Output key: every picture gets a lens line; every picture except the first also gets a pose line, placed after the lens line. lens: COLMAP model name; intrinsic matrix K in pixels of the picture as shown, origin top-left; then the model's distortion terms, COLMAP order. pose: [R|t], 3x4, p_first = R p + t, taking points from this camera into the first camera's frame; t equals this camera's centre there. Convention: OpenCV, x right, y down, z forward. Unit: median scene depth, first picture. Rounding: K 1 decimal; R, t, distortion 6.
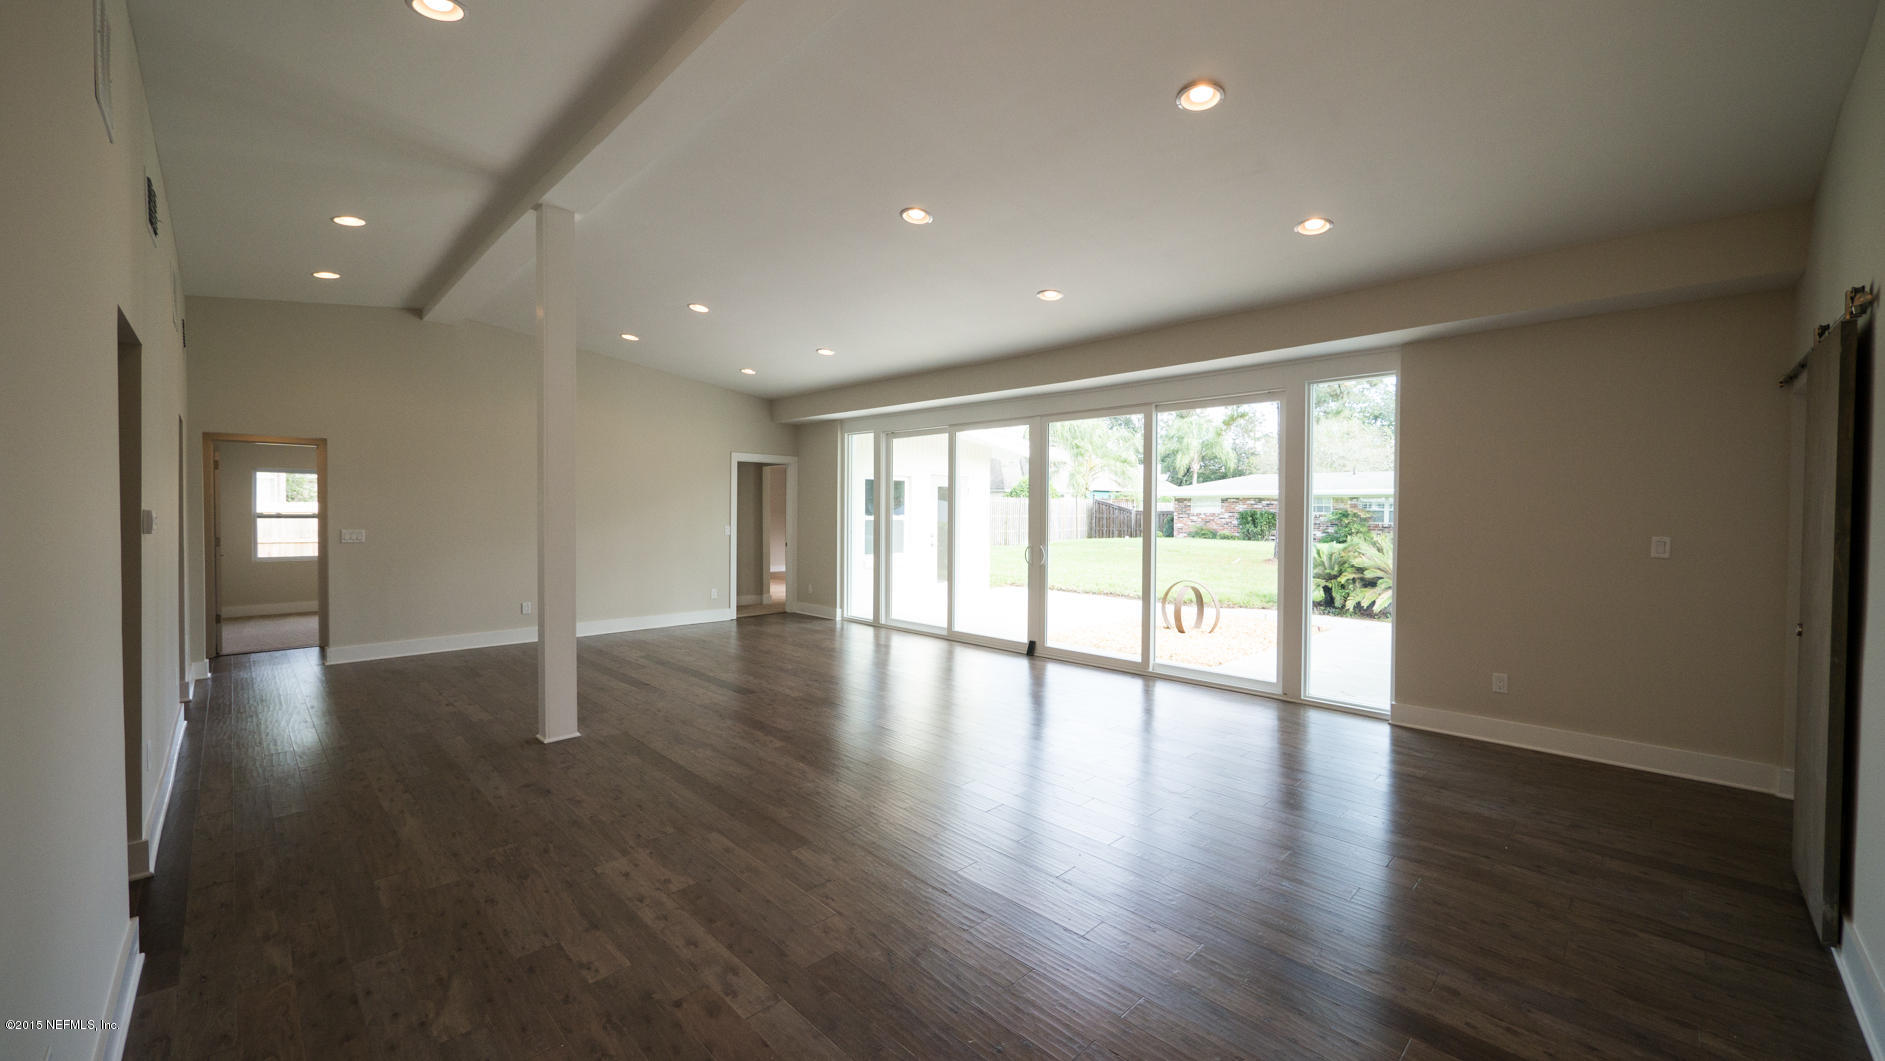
lens RADIAL K [[718.6, 0, 946.7], [0, 718.6, 517.4], [0, 0, 1]] dist [-0.008114, 0.000606]
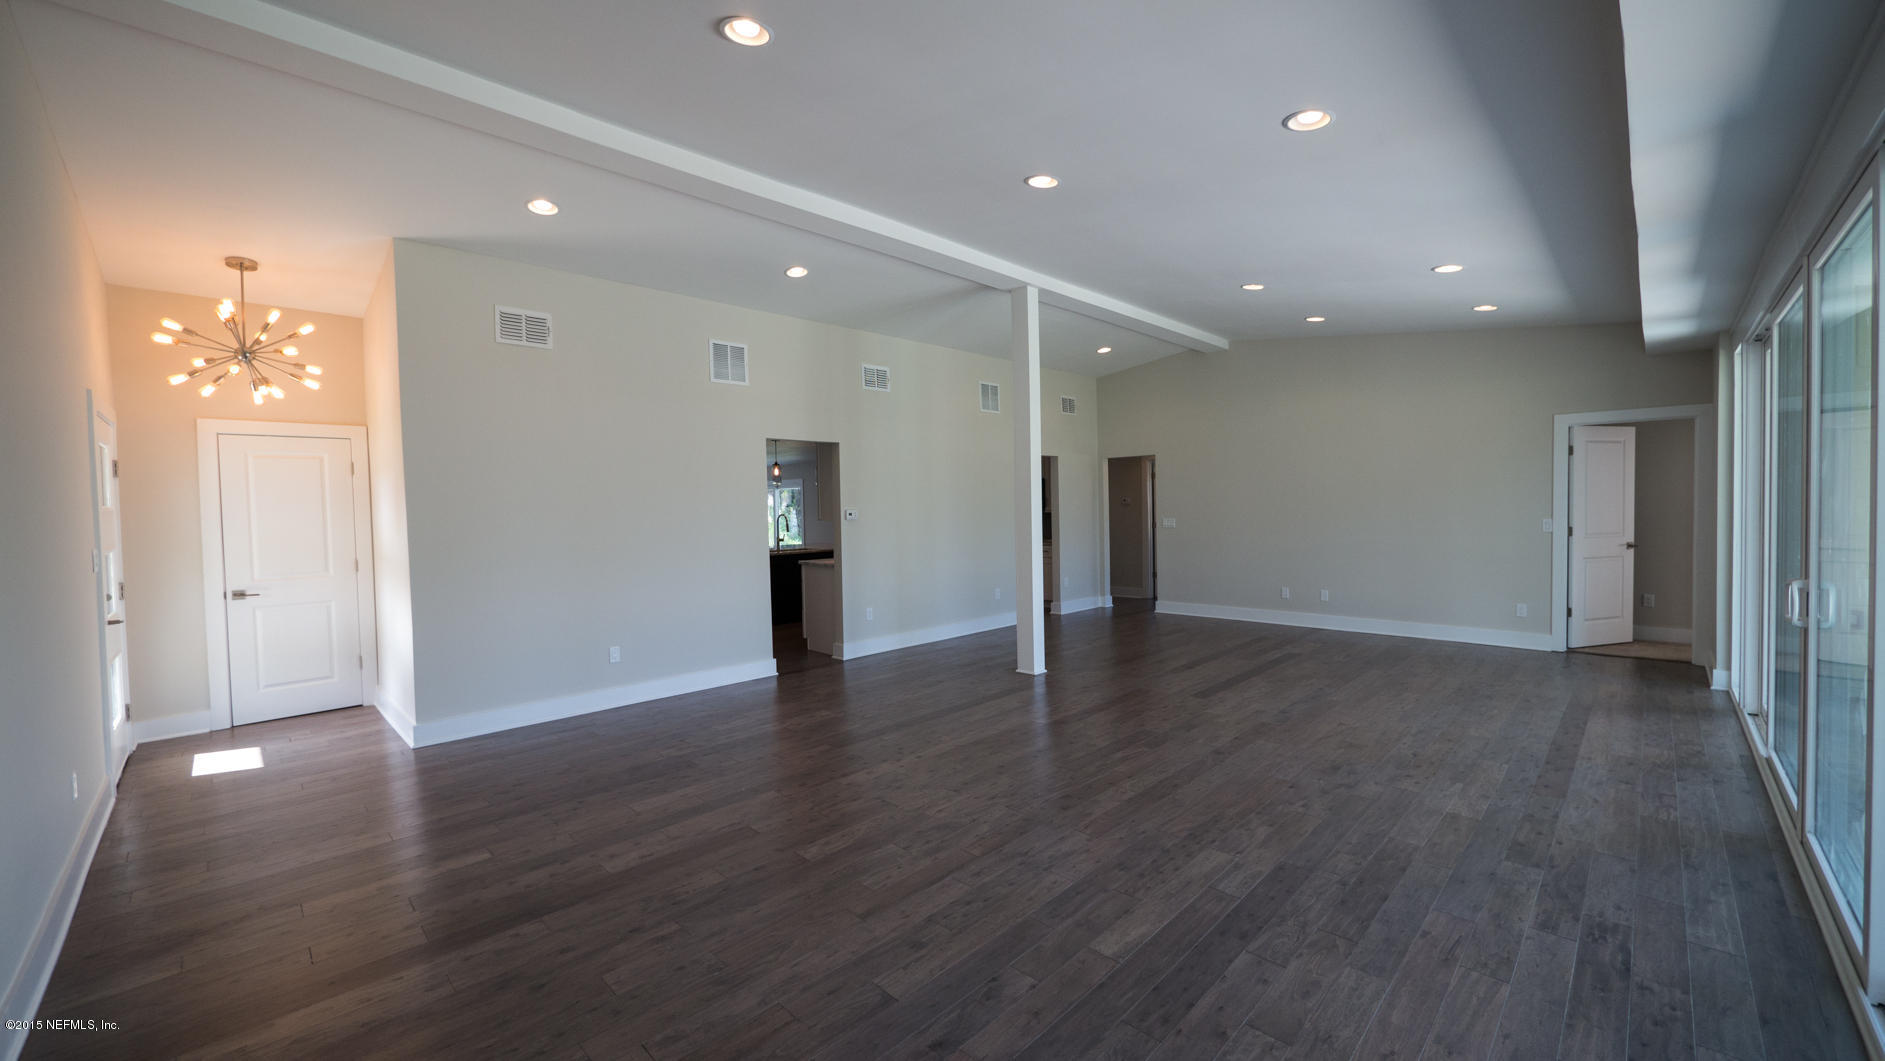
lens RADIAL K [[718.6, 0, 947.8], [0, 718.6, 523.2], [0, 0, 1]] dist [-0.008114, 0.000606]
pose [[0.000594, 0.016826, -0.999858, 0.399429], [0.011449, 0.999793, 0.016832, -0.002413], [0.999934, -0.011458, 0.000401, 0.403139]]
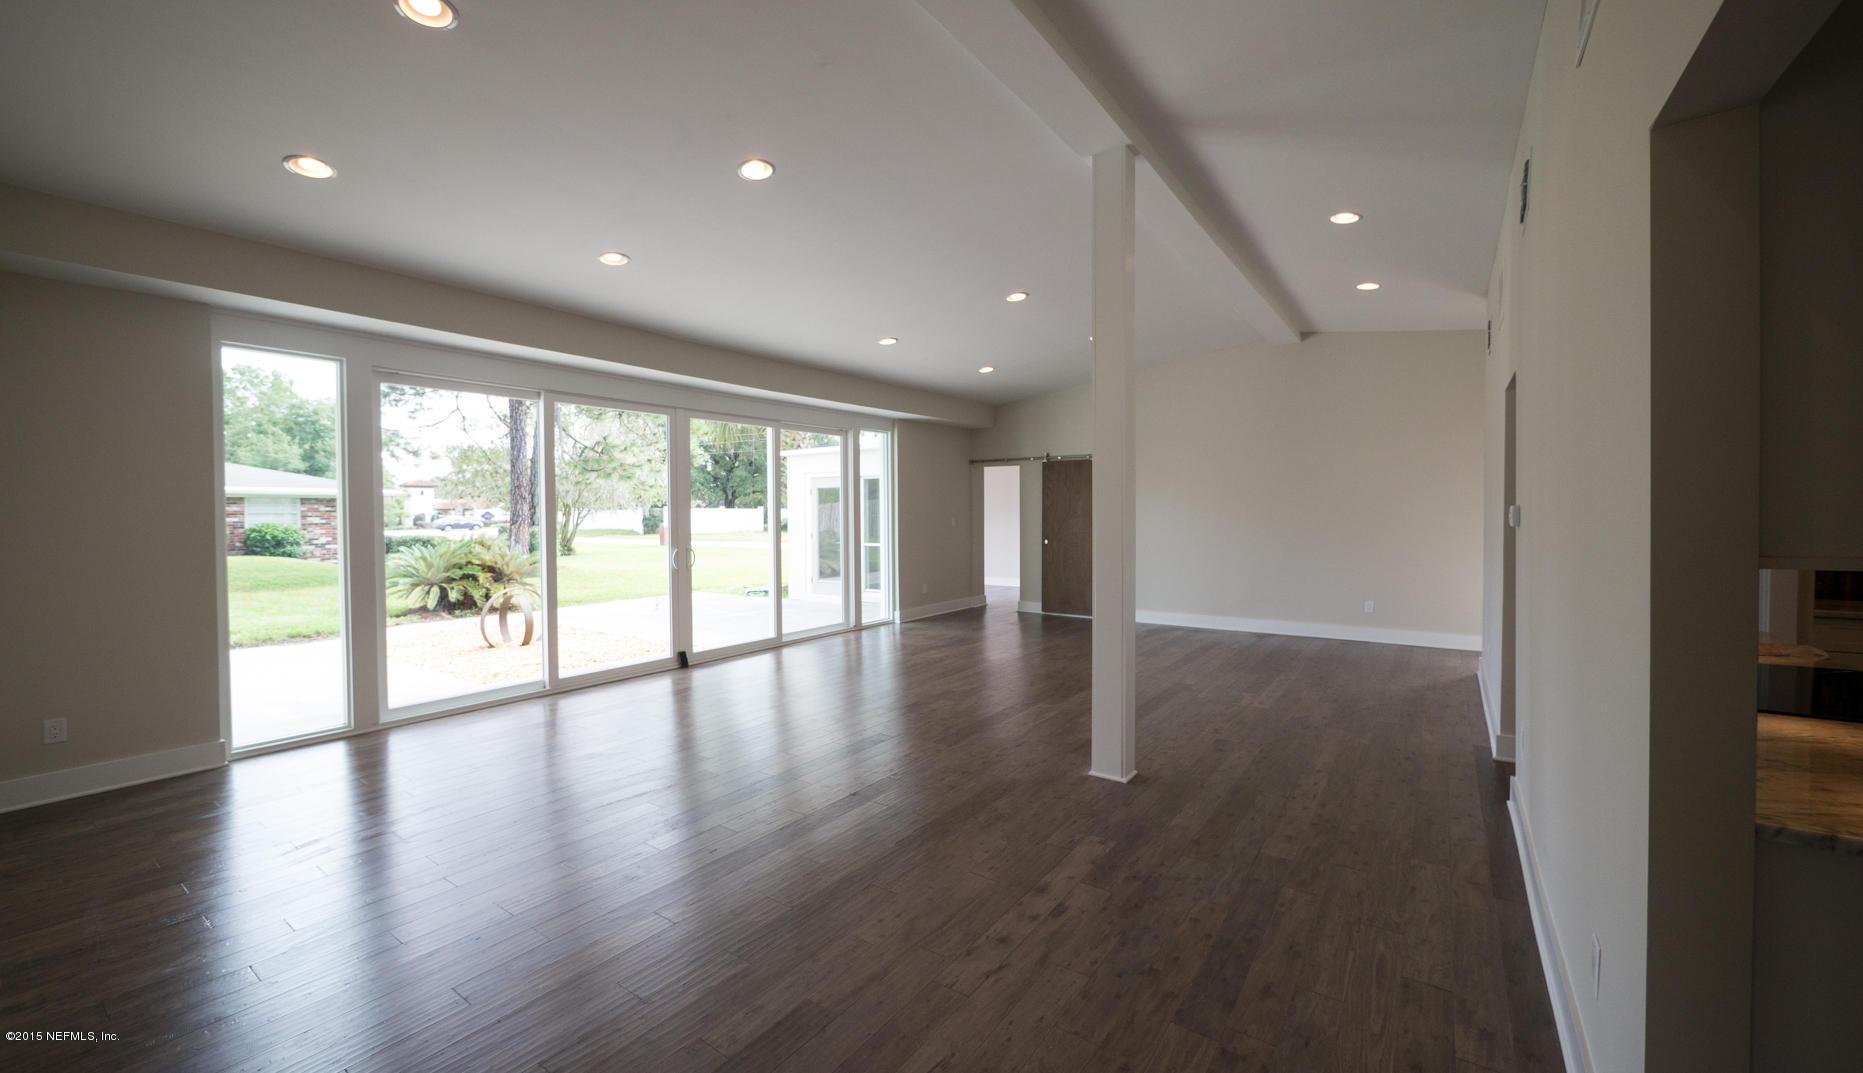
lens RADIAL K [[728.8, 0, 916.1], [0, 728.8, 518.7], [0, 0, 1]] dist [0.000283, -0.000033]
pose [[-0.157701, -0.017021, 0.987340, -0.650972], [0.014098, 0.999711, 0.019486, -0.008814], [-0.987386, 0.016993, -0.157416, 0.653334]]
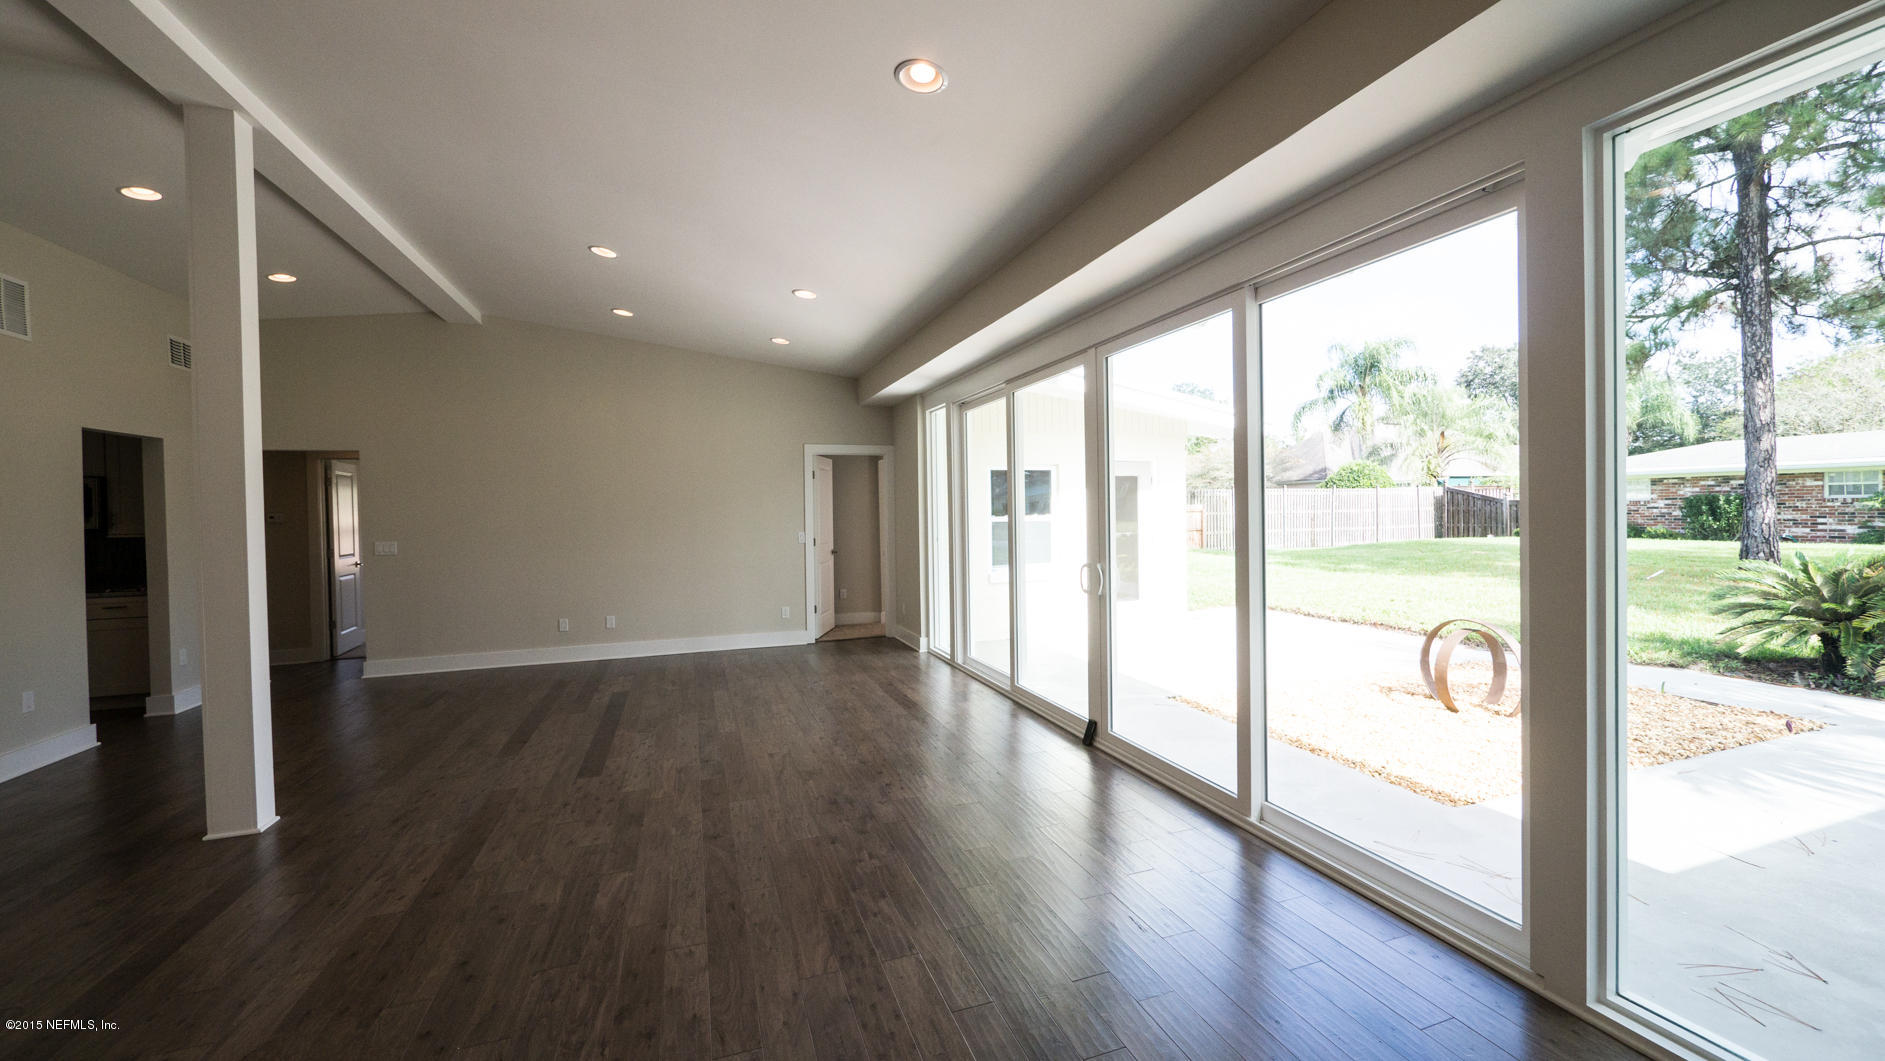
lens RADIAL K [[718.6, 0, 951.2], [0, 718.6, 523.2], [0, 0, 1]] dist [-0.008114, 0.000606]
pose [[0.905603, -0.014081, -0.423892, 0.207723], [0.017970, 0.999825, 0.005179, 0.000134], [0.423745, -0.012308, 0.905698, 0.310888]]
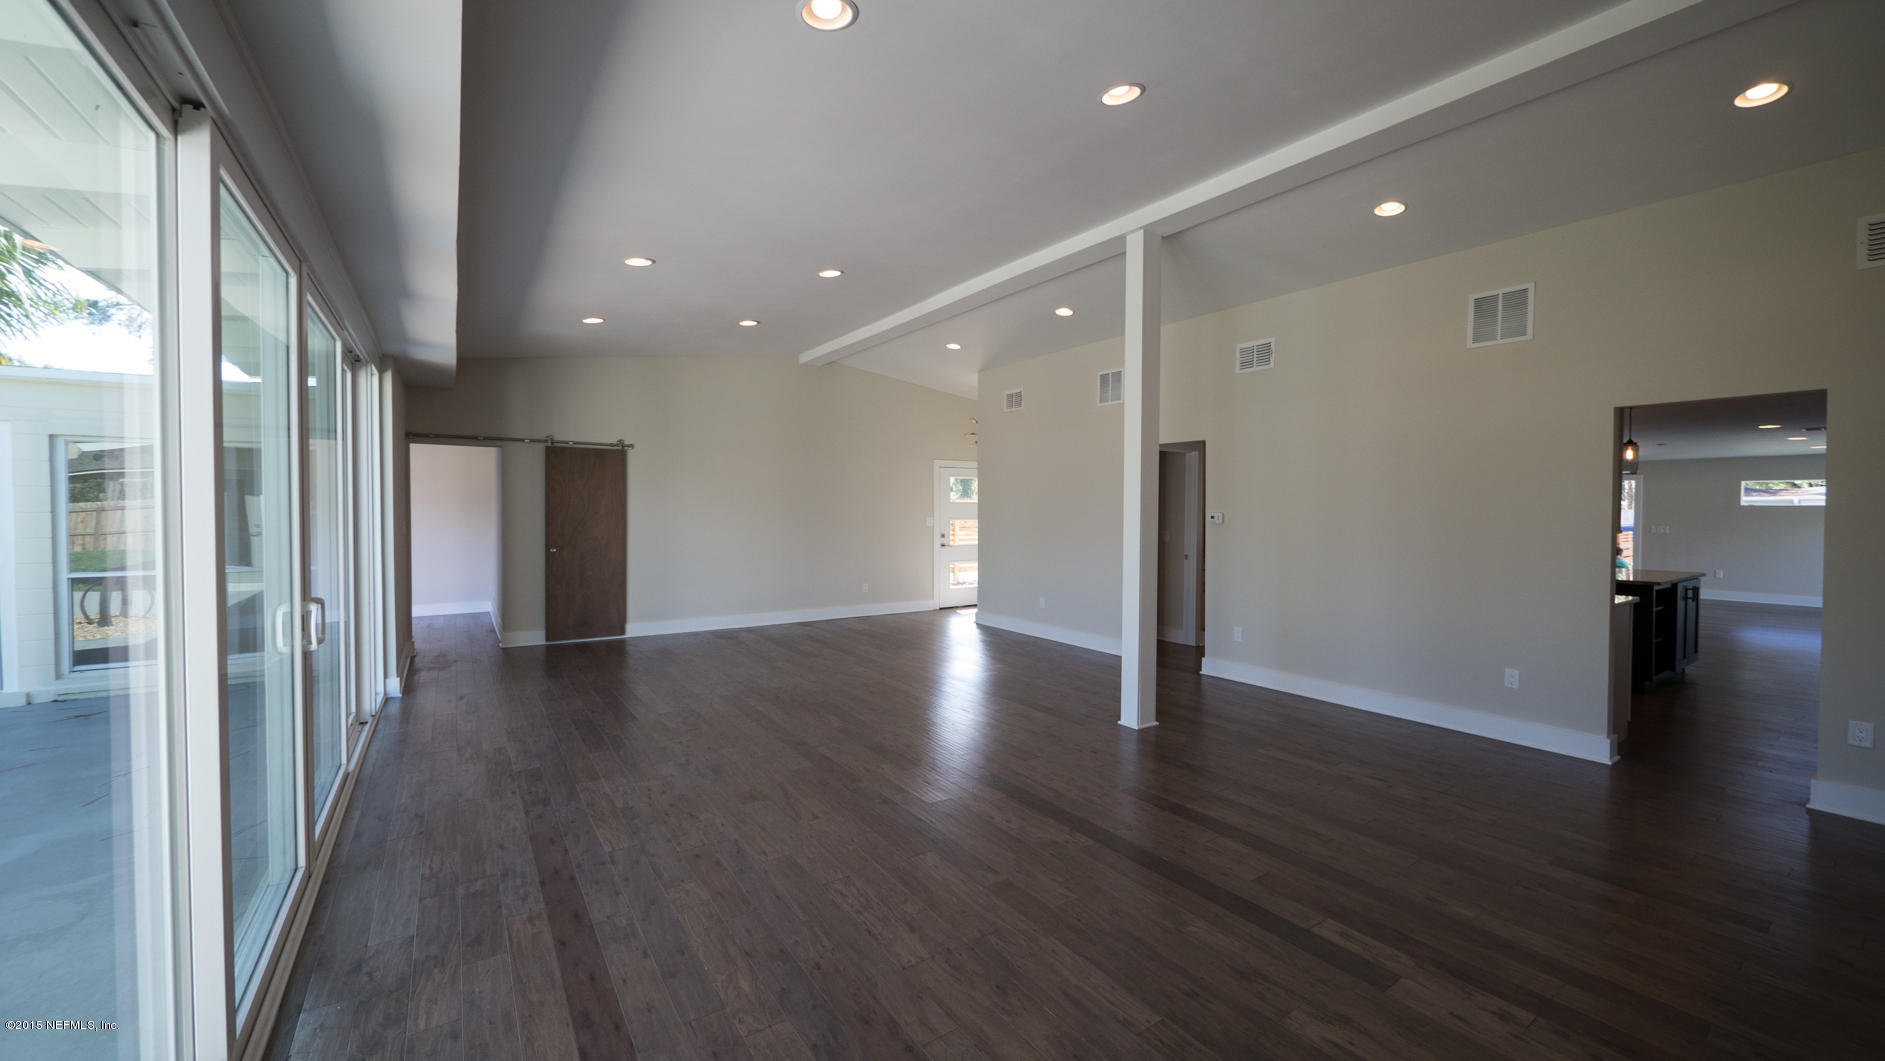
lens RADIAL K [[718.6, 0, 944.3], [0, 718.6, 524.5], [0, 0, 1]] dist [-0.008114, 0.000606]
pose [[-0.982236, -0.017802, 0.186804, -0.218219], [-0.011642, 0.999353, 0.034021, -0.013551], [-0.187288, 0.031242, -0.981808, 1.010137]]
